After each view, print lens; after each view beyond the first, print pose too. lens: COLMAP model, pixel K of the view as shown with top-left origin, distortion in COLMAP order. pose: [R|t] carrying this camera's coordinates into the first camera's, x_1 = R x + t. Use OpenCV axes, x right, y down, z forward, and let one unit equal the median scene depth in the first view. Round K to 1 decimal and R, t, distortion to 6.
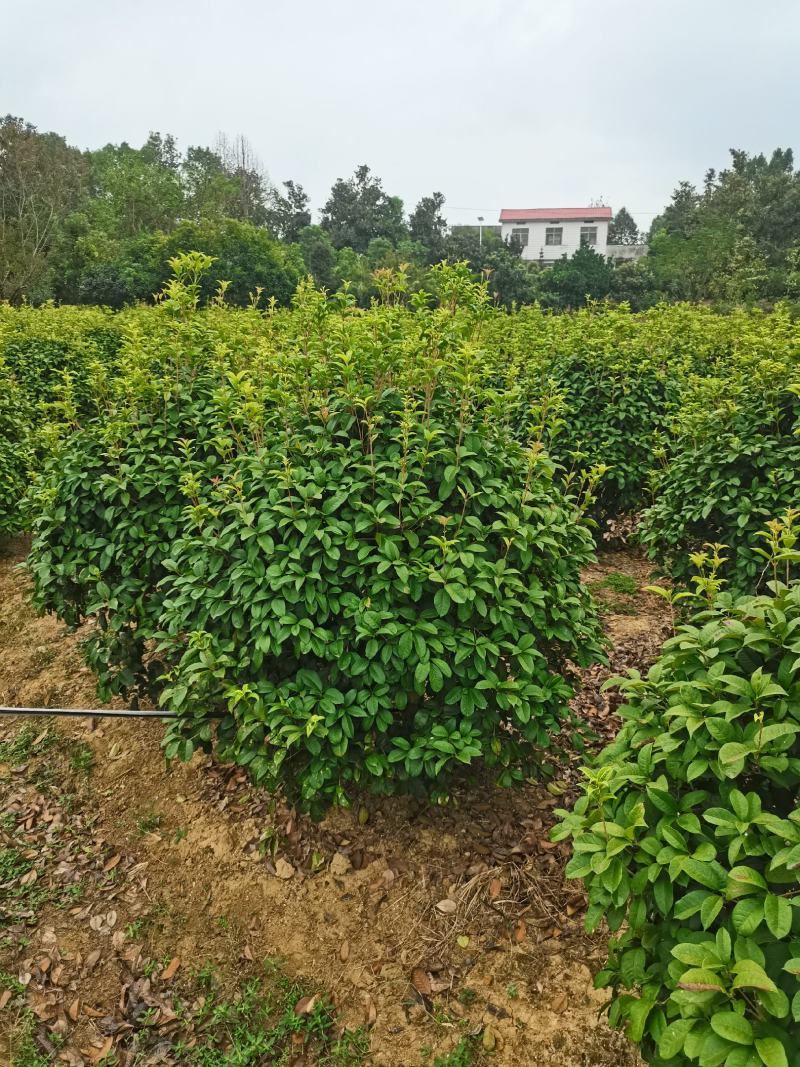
lens RADIAL K [[807.7, 0, 396.2], [0, 807.7, 531.1], [0, 0, 1]] dist [0.055737, -0.056825]
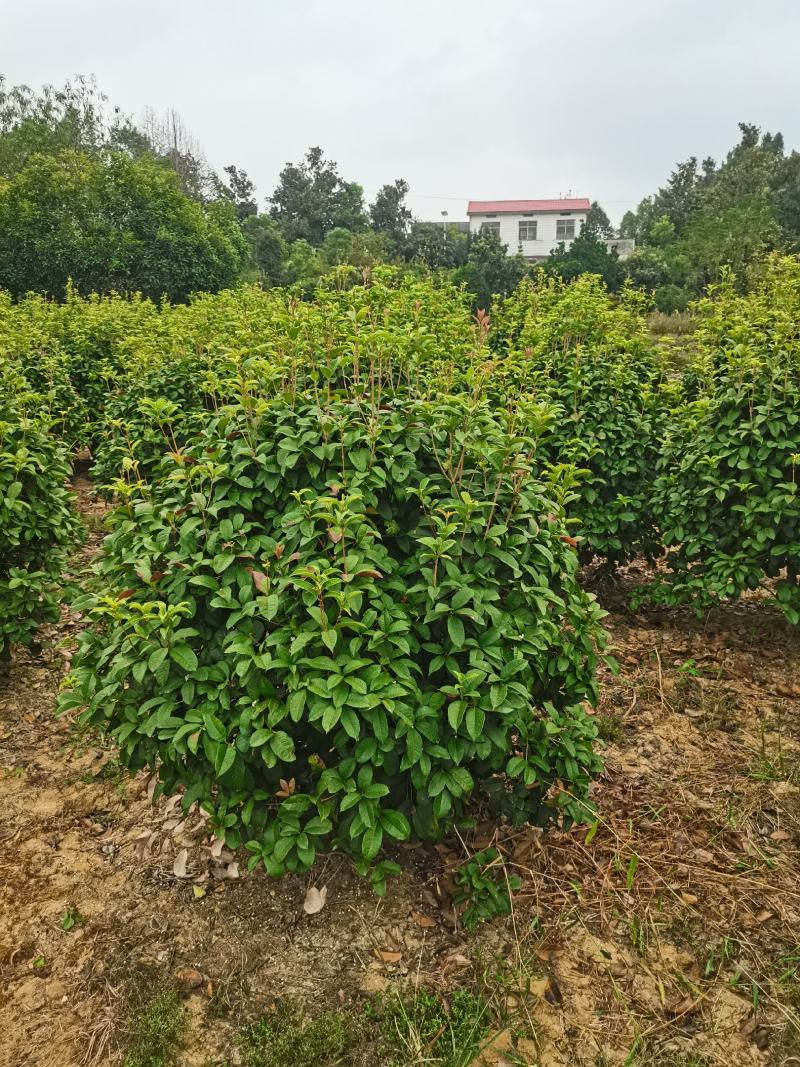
lens RADIAL K [[807.7, 0, 392.8], [0, 807.7, 536.8], [0, 0, 1]] dist [0.055737, -0.056825]
pose [[0.998510, -0.024588, 0.048723, -0.011595], [0.024586, 0.999698, 0.000647, -0.032430], [-0.048724, 0.000552, 0.998812, 0.131273]]
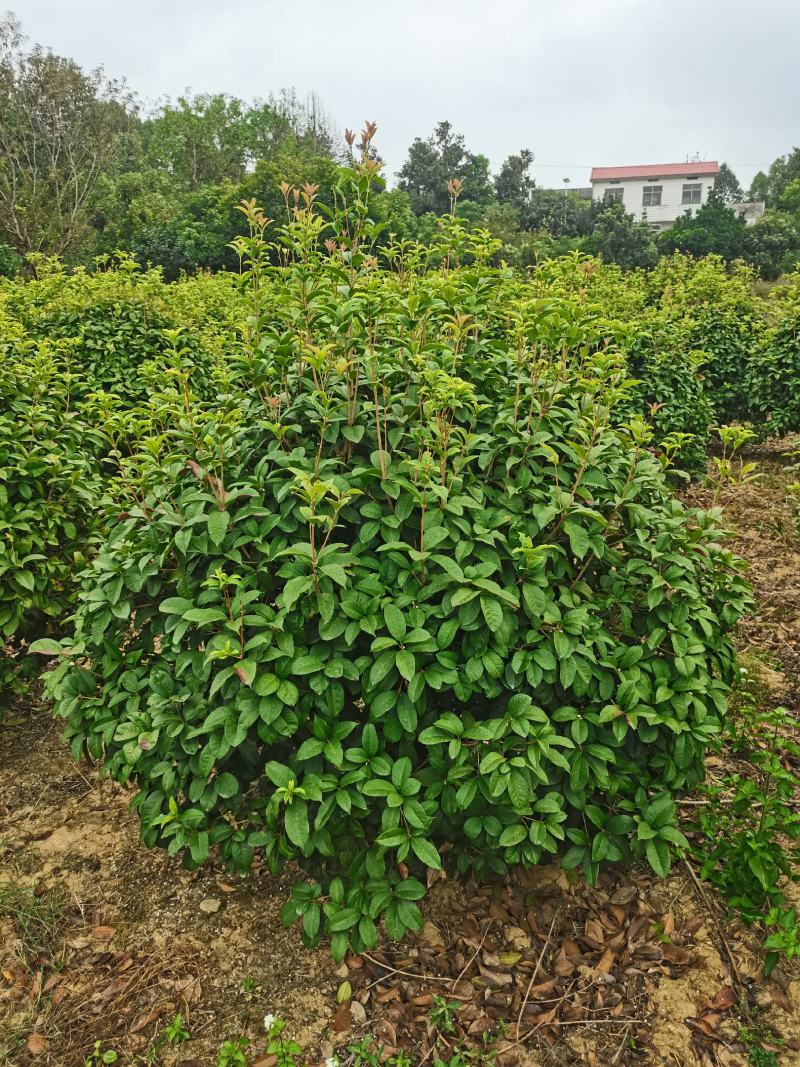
lens RADIAL K [[807.7, 0, 395.4], [0, 807.7, 534.8], [0, 0, 1]] dist [0.055737, -0.056825]
pose [[0.997004, 0.000344, -0.077351, -0.025737], [0.002080, 0.999509, 0.031254, -0.020132], [0.077323, -0.031322, 0.996514, 0.083589]]
